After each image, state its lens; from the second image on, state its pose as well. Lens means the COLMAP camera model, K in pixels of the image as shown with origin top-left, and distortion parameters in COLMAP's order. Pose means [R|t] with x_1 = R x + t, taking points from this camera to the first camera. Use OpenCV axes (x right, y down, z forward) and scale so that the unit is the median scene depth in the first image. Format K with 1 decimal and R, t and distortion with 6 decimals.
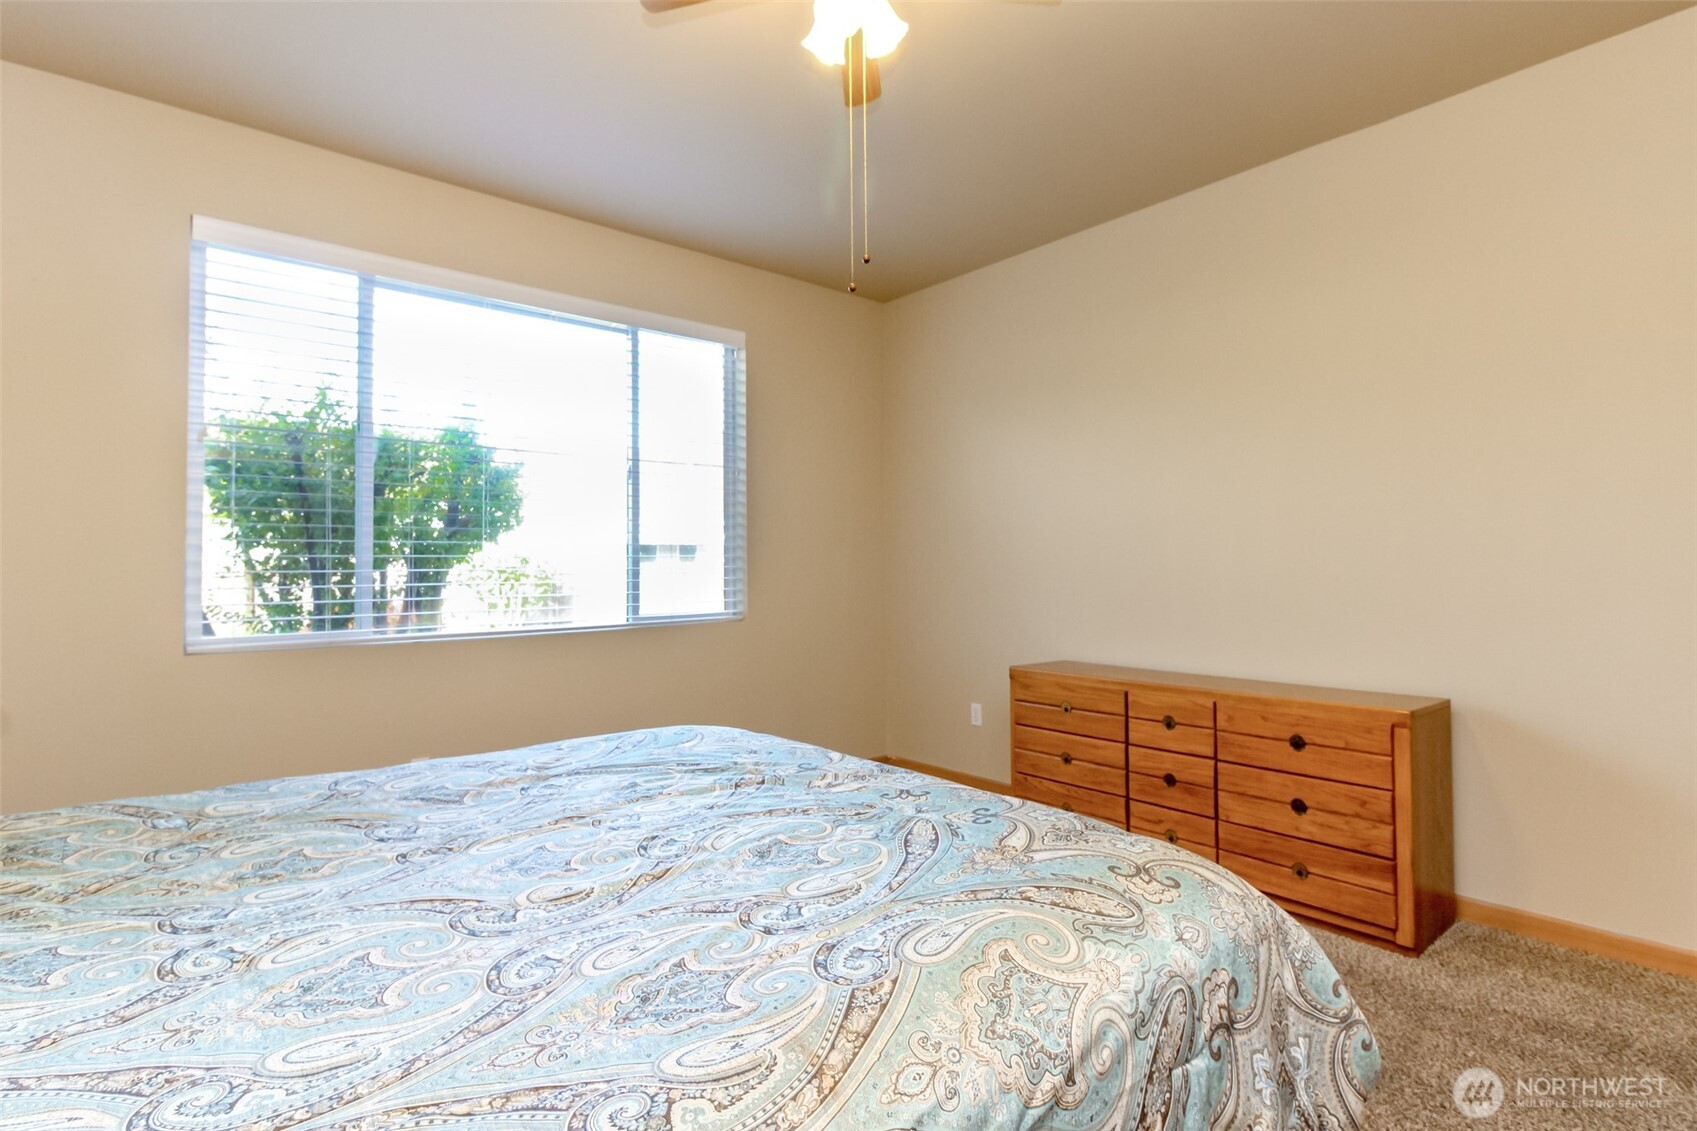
lens RADIAL K [[783.2, 0, 837.6], [0, 783.2, 563.7], [0, 0, 1]] dist [0.007704, -0.008288]
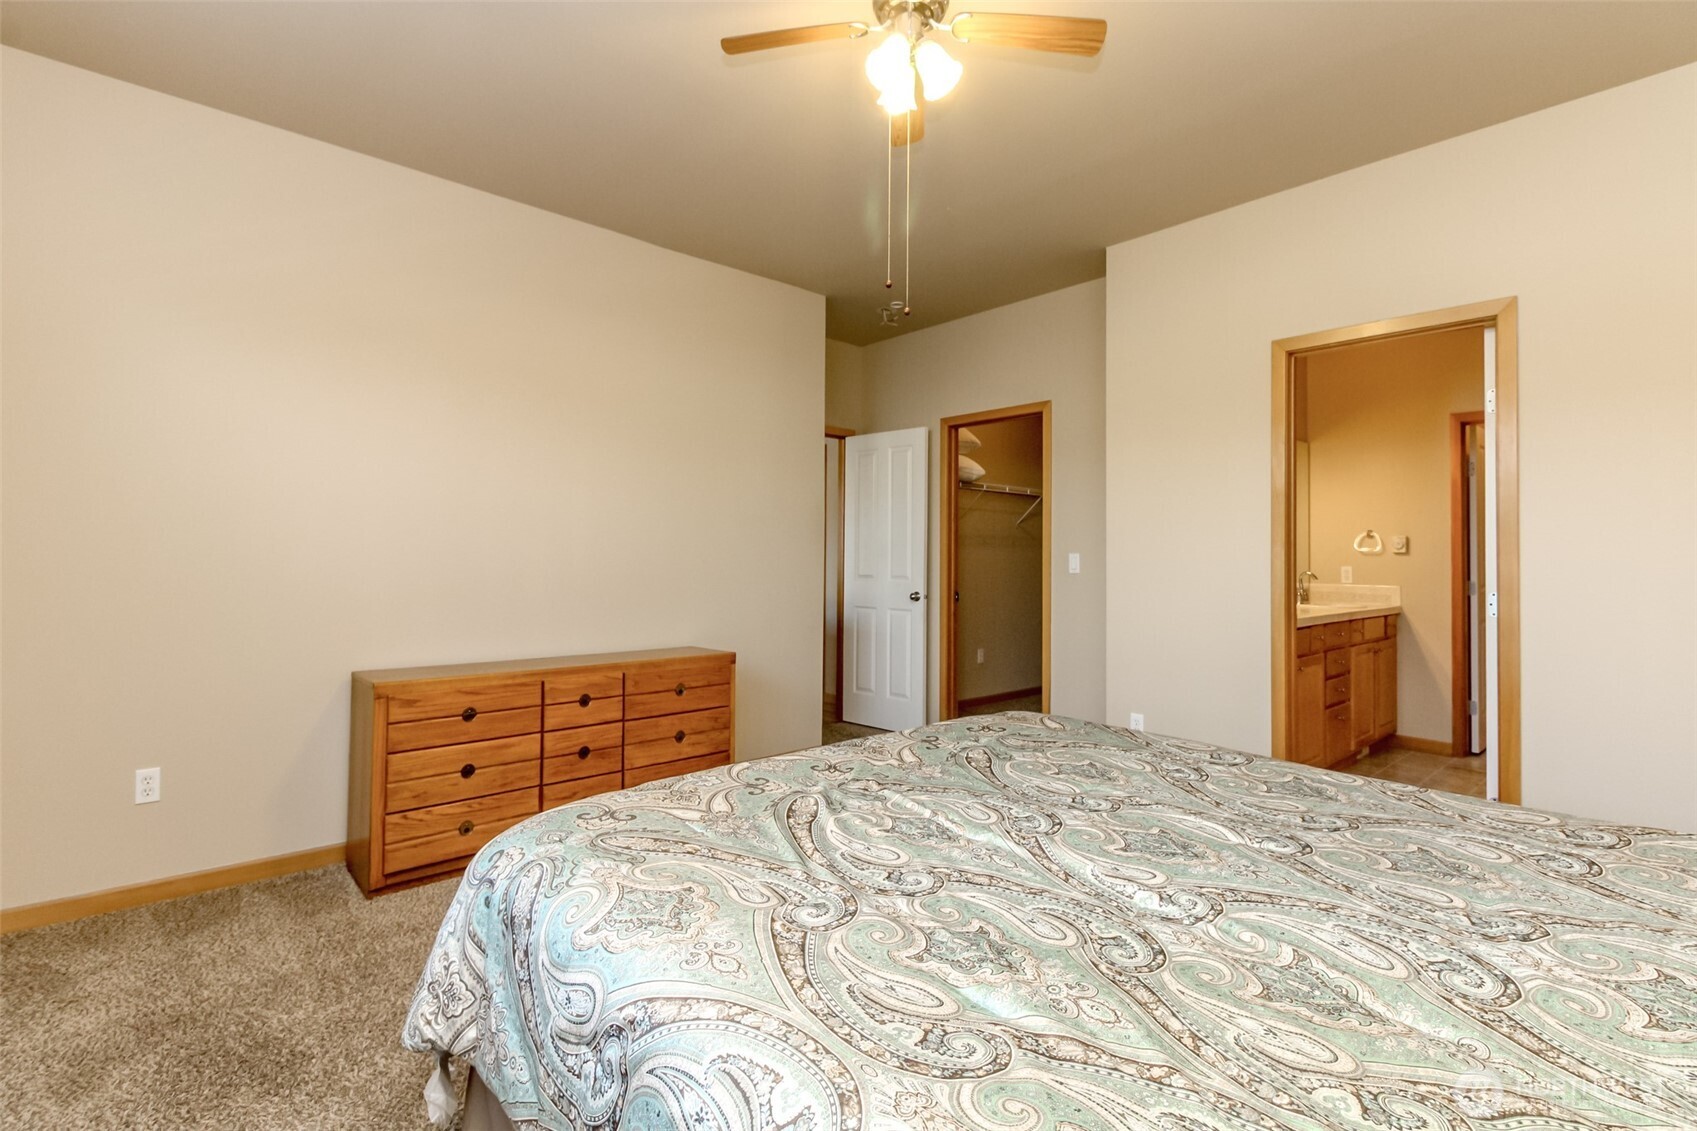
lens RADIAL K [[783.2, 0, 831.3], [0, 783.2, 565.2], [0, 0, 1]] dist [0.007704, -0.008288]
pose [[-0.081563, 0.008542, 0.996632, -0.710598], [-0.024647, 0.999640, -0.010585, 0.016839], [-0.996363, -0.025427, -0.081323, 0.759788]]
